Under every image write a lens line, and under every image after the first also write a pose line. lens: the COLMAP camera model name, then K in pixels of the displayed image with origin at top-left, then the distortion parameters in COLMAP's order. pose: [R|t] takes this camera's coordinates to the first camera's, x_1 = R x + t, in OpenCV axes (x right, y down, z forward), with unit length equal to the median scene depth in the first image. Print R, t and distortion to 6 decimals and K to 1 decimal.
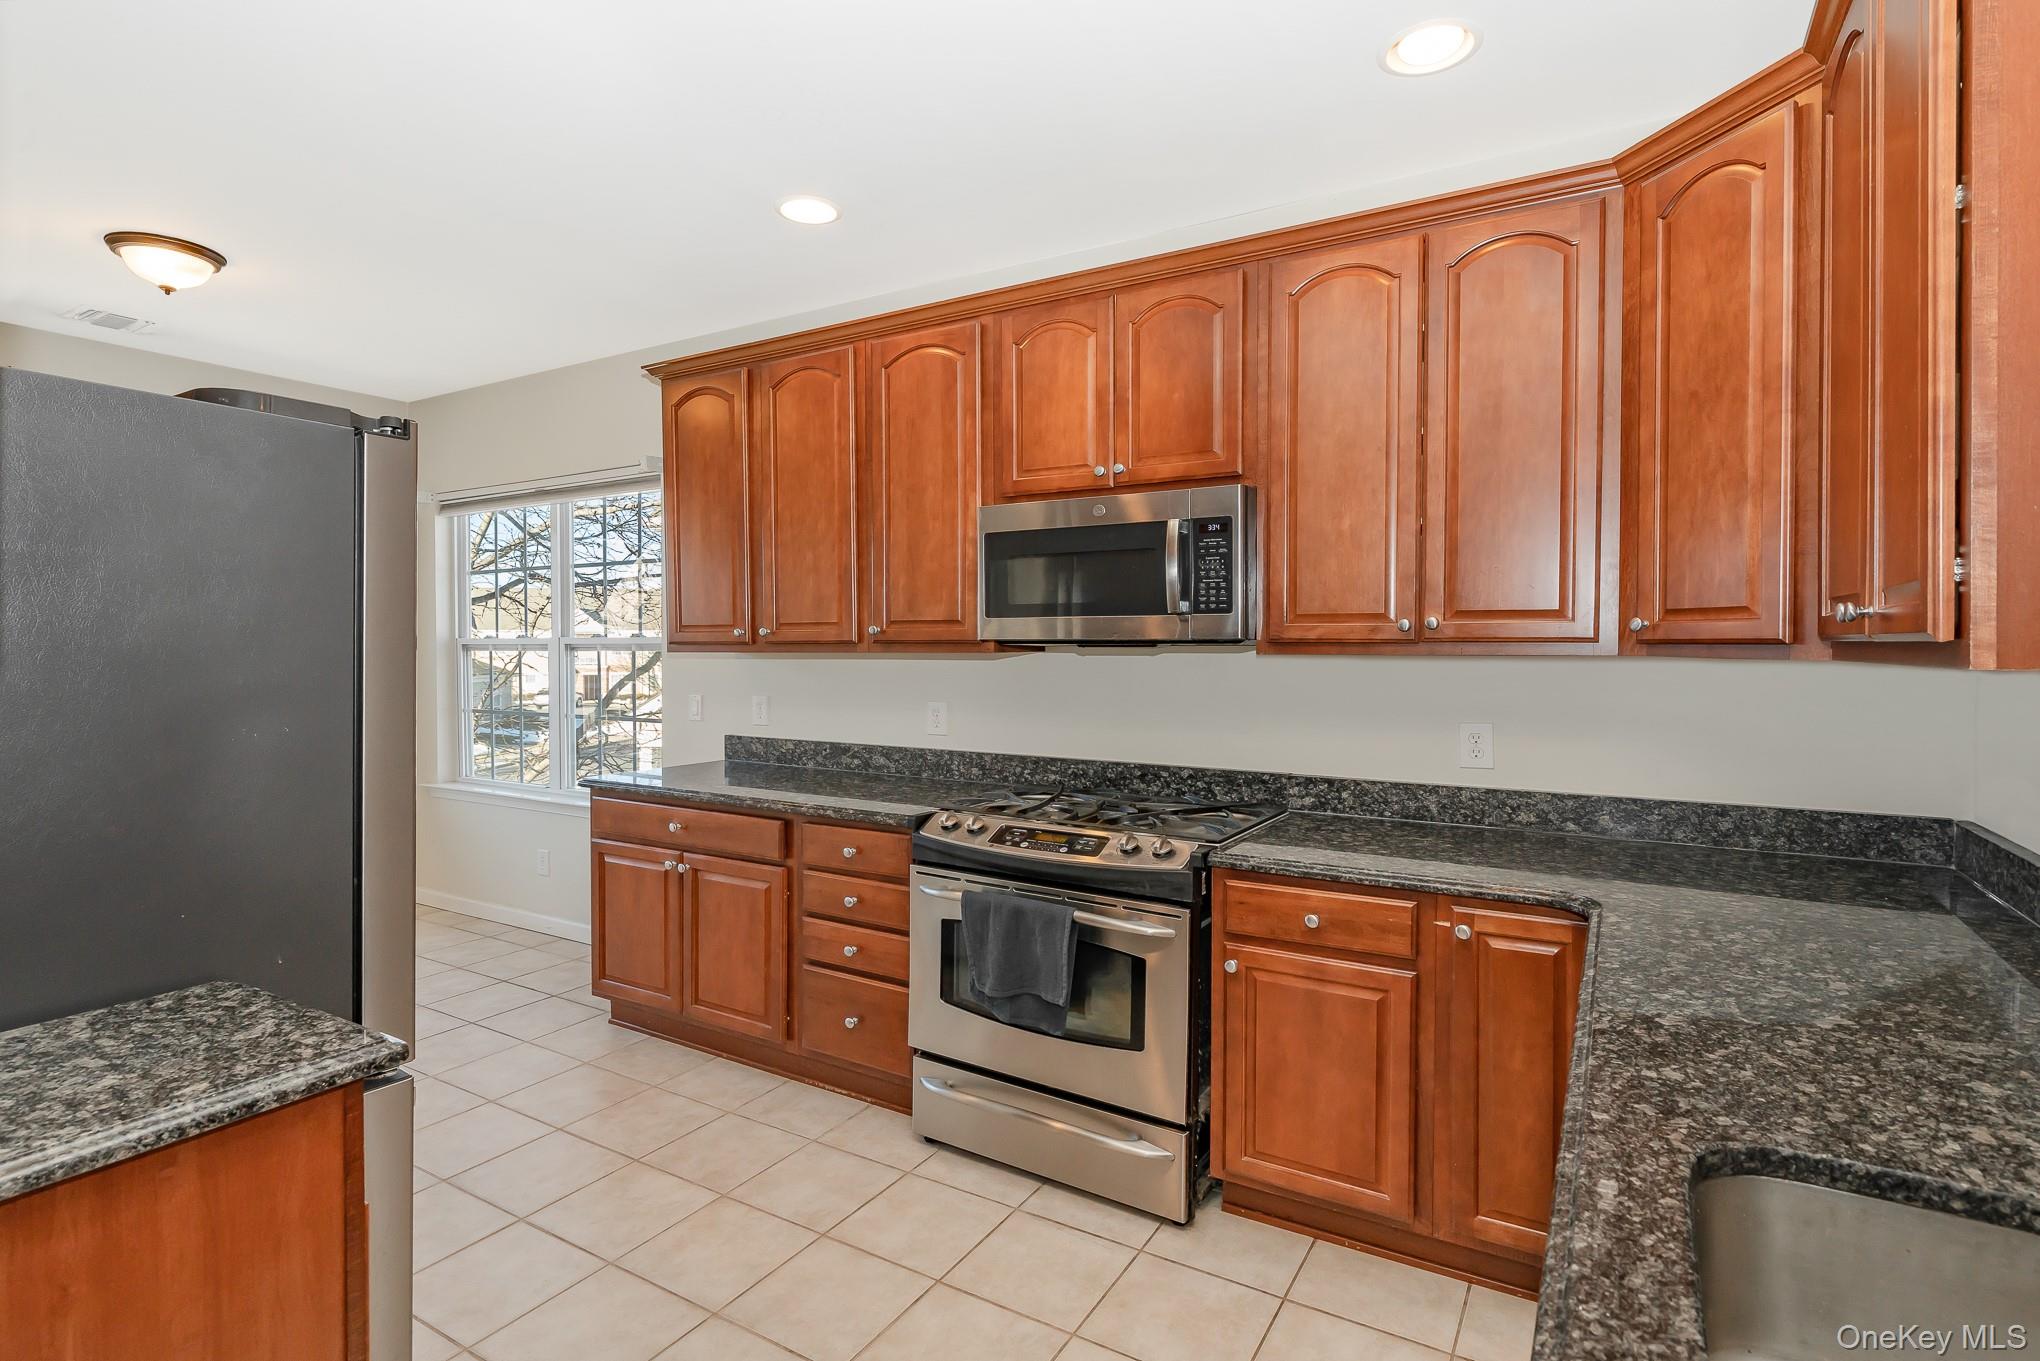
lens RADIAL K [[1029.4, 0, 1014.2], [0, 1029.4, 657.3], [0, 0, 1]] dist [0.000645, 0.000062]
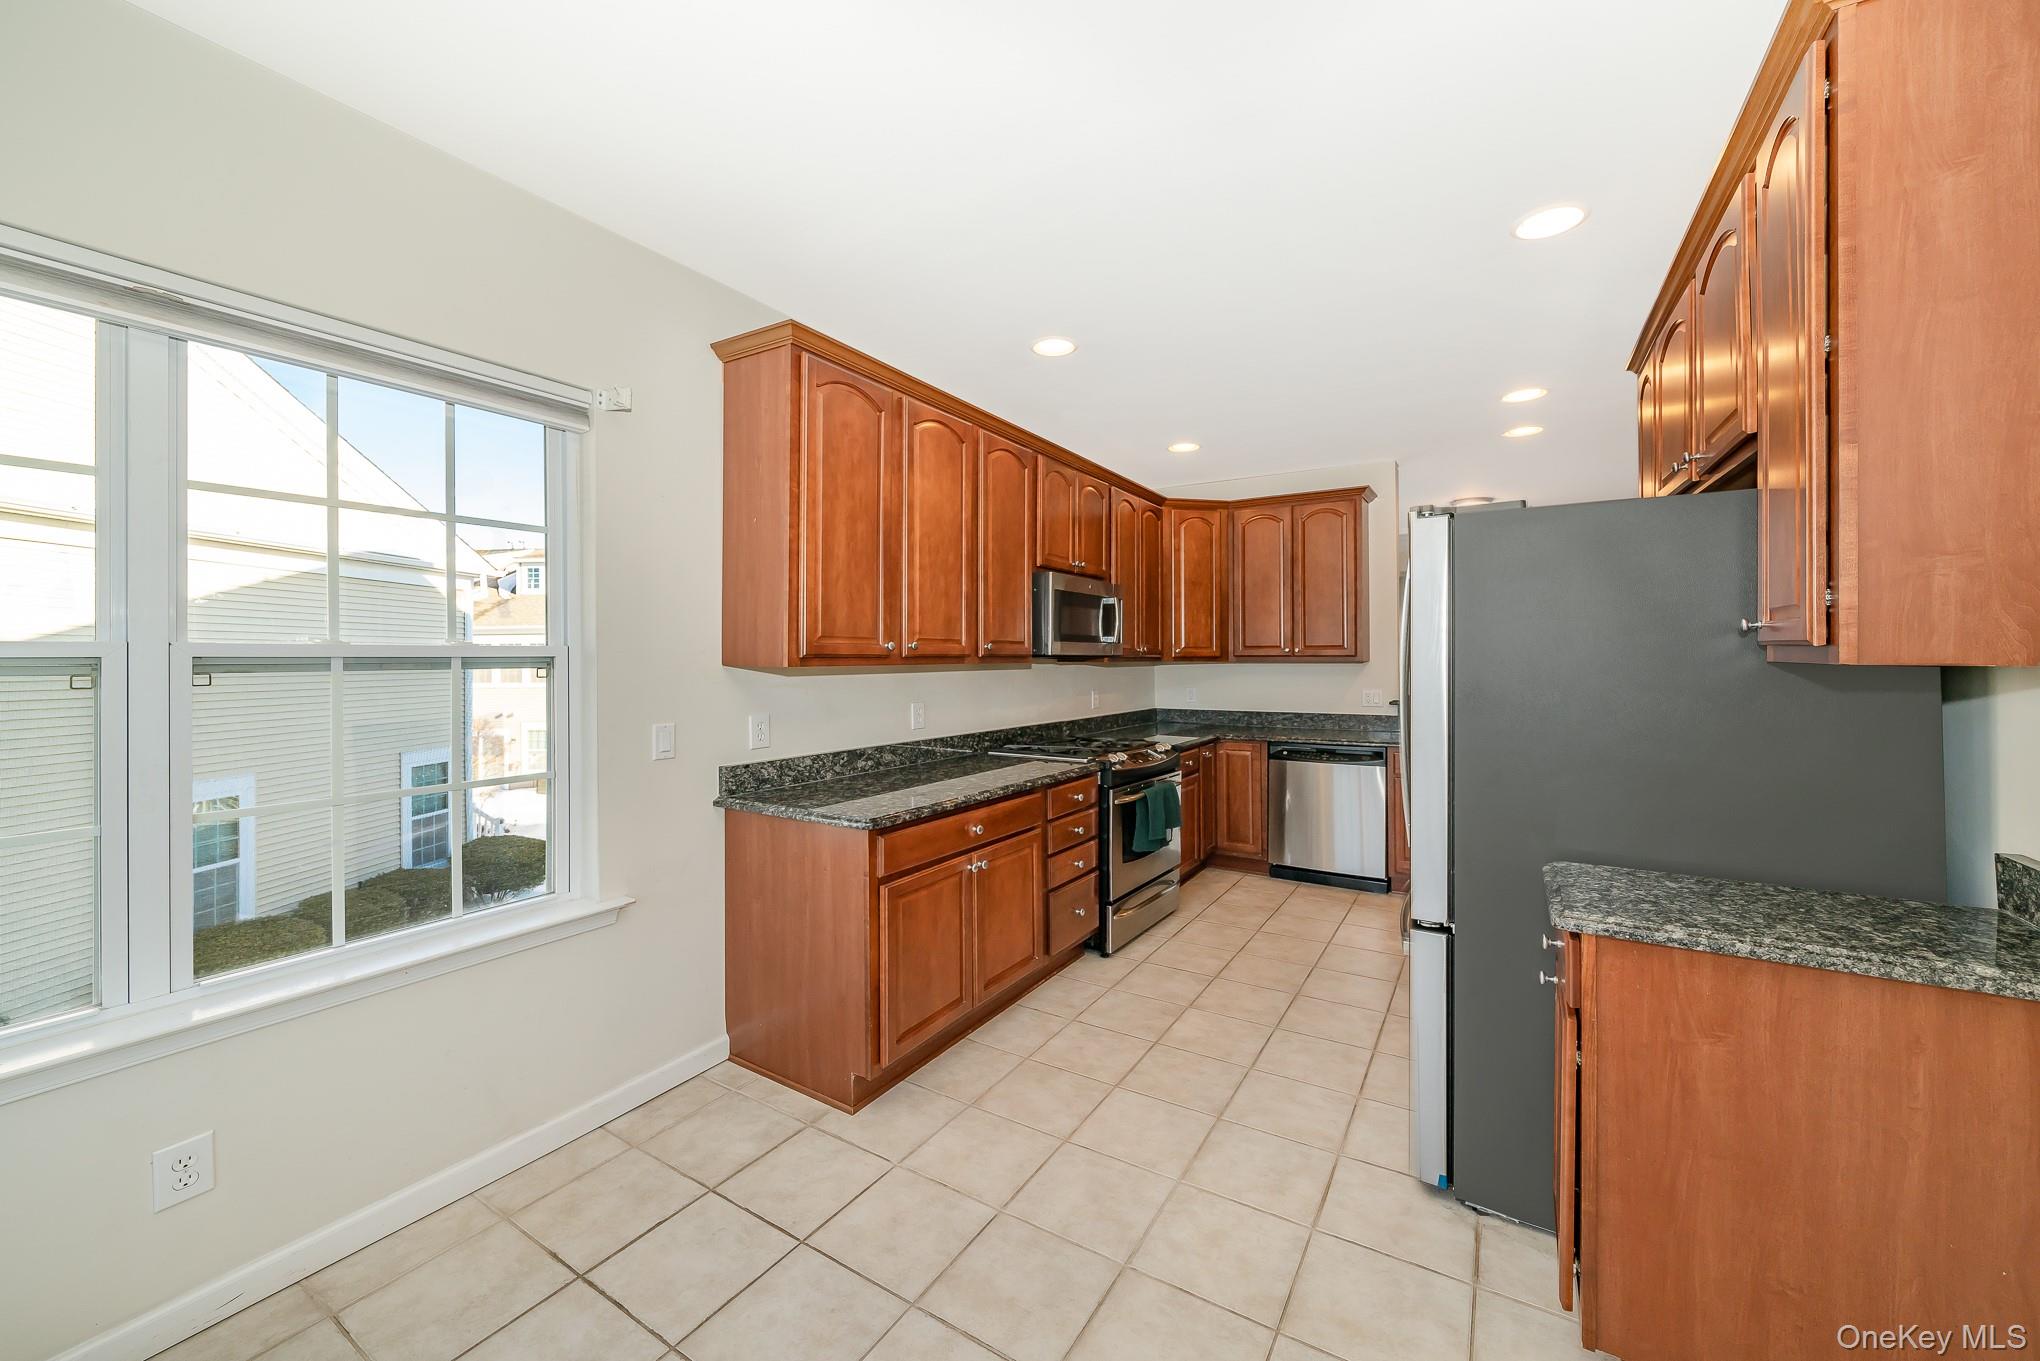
lens RADIAL K [[771.6, 0, 1015.6], [0, 771.6, 649.6], [0, 0, 1]] dist [-0.001758, -0.000215]
pose [[0.019137, 0.007355, 0.999790, -1.105346], [0.009585, 0.999926, -0.007540, -0.014956], [-0.999771, 0.009728, 0.019065, 0.927561]]
